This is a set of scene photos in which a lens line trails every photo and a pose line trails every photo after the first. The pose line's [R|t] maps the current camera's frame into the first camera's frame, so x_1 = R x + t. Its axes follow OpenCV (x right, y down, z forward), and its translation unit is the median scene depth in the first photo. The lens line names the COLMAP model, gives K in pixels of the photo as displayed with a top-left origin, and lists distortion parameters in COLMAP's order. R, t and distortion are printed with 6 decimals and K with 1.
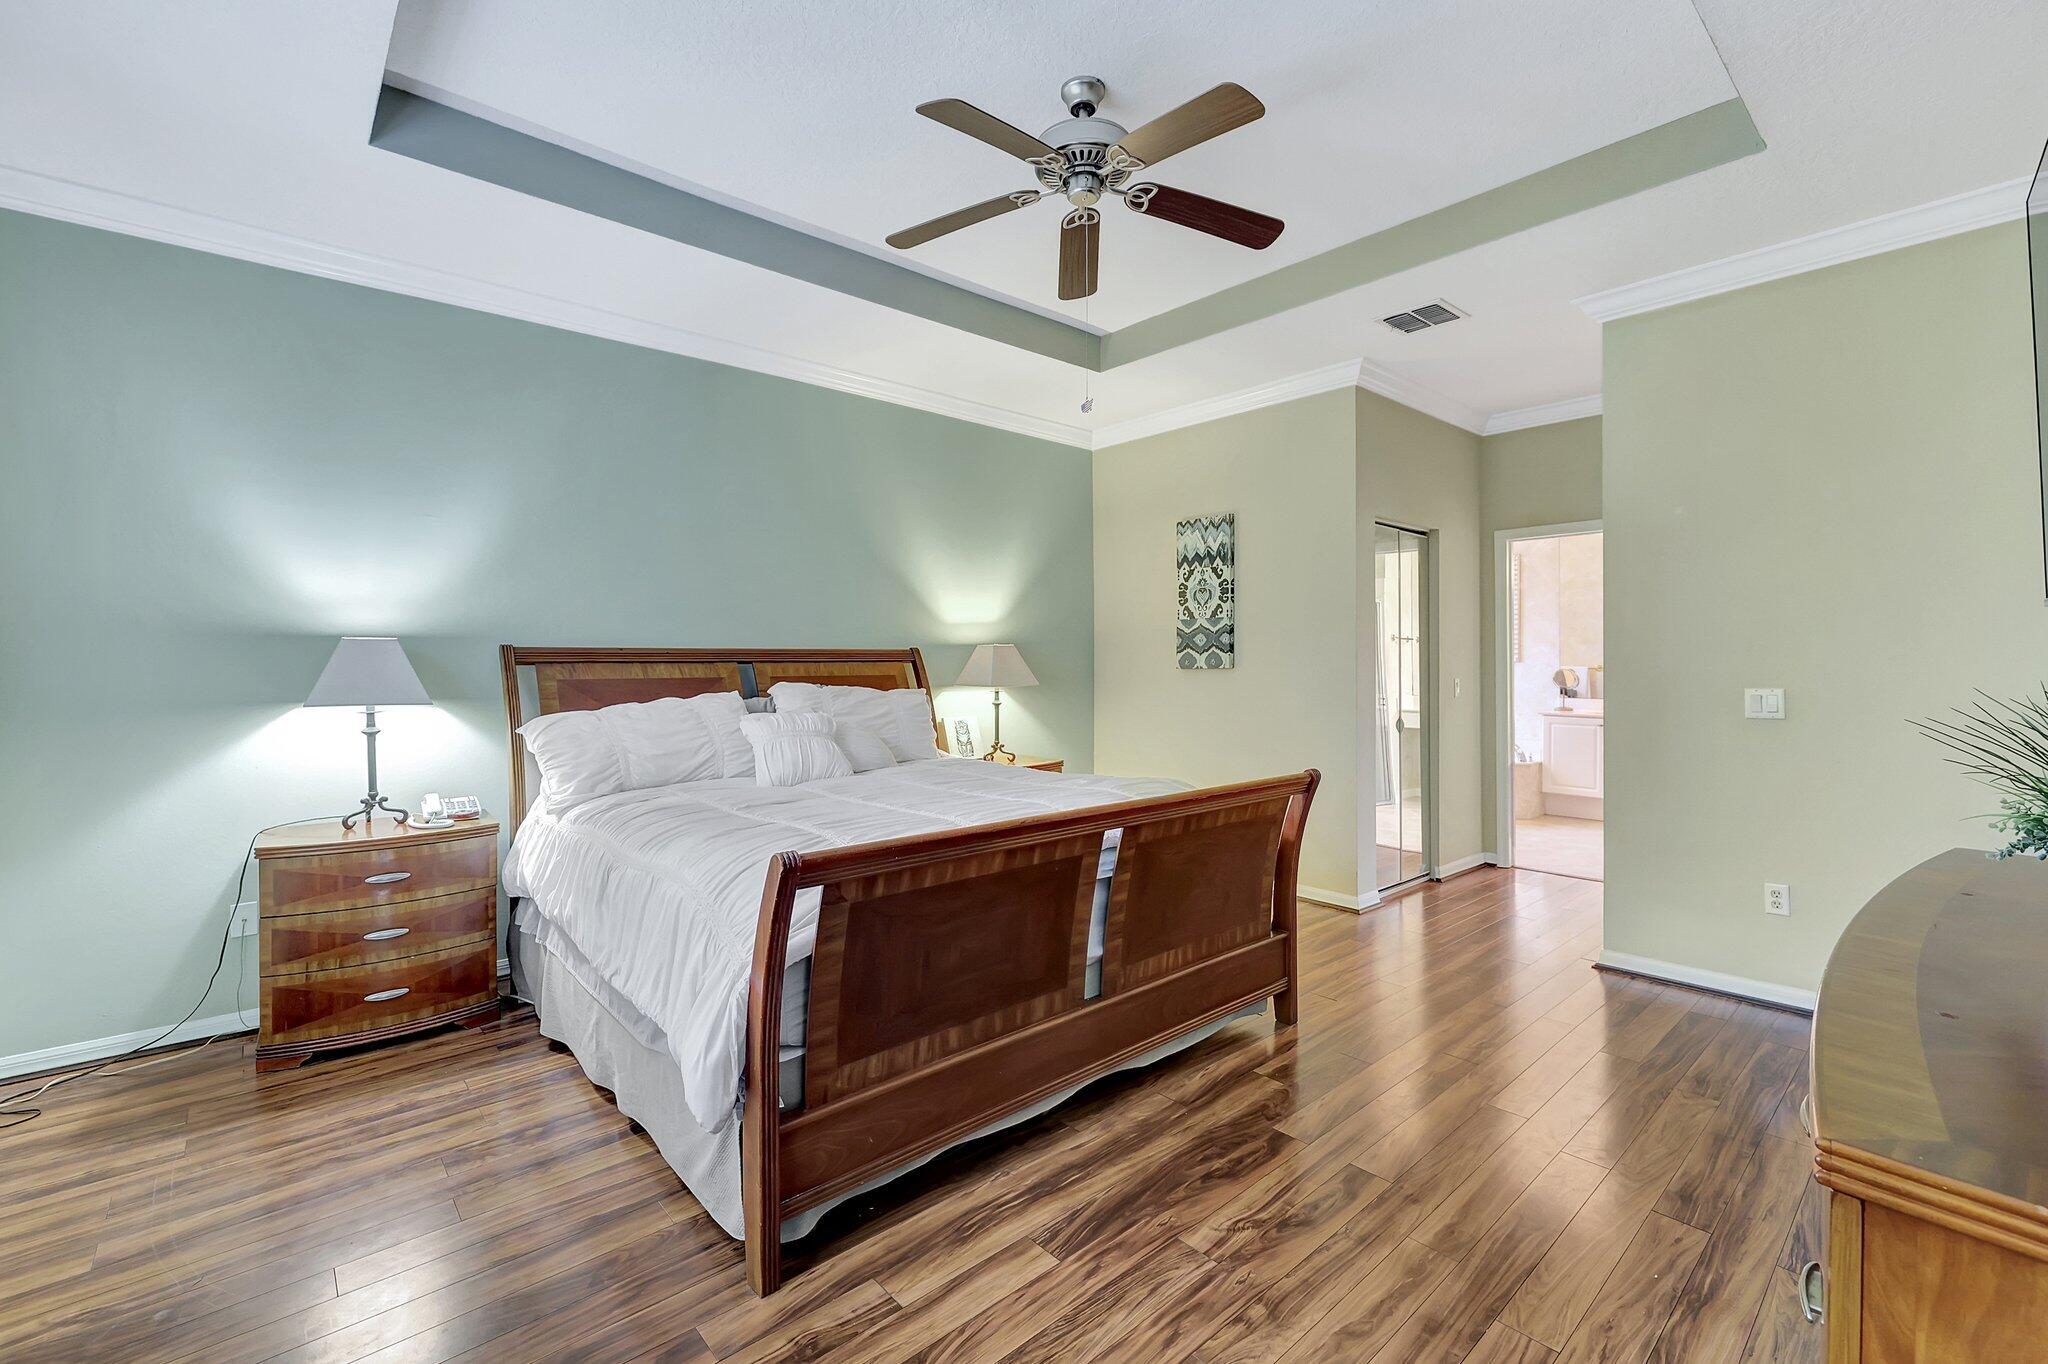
lens RADIAL K [[849.9, 0, 986.3], [0, 849.9, 662.4], [0, 0, 1]] dist [-0.000908, -0.000059]
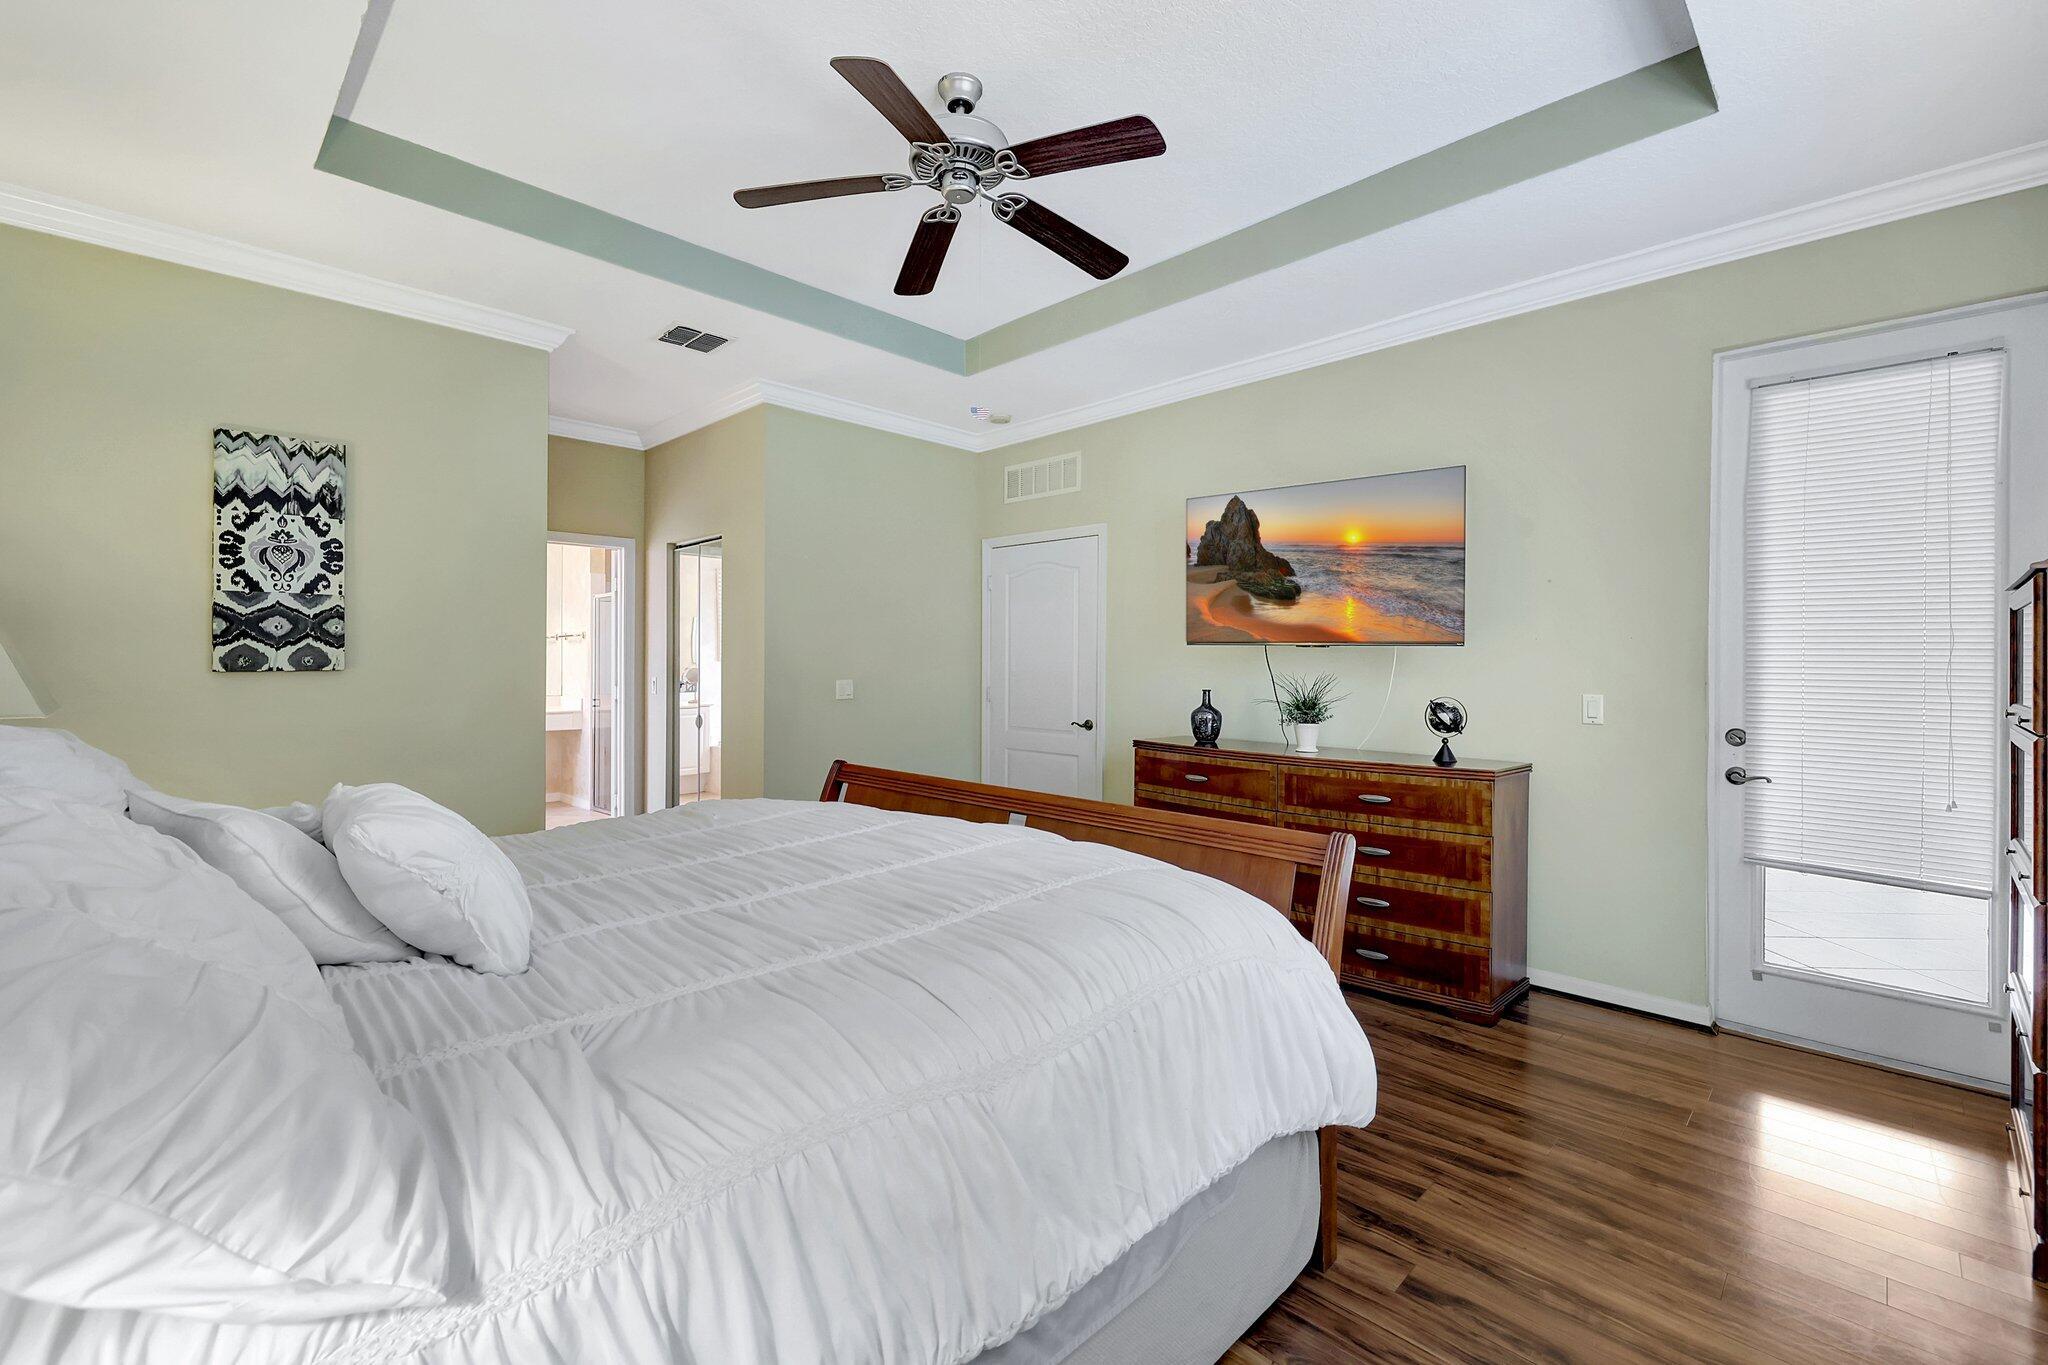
lens RADIAL K [[863.7, 0, 1017.9], [0, 863.7, 666.3], [0, 0, 1]] dist [-0.000943, -0.000246]
pose [[-0.072650, -0.002841, 0.997353, -0.441215], [-0.003201, 0.999991, 0.002615, 0.000231], [-0.997352, -0.003002, -0.072658, 0.495934]]
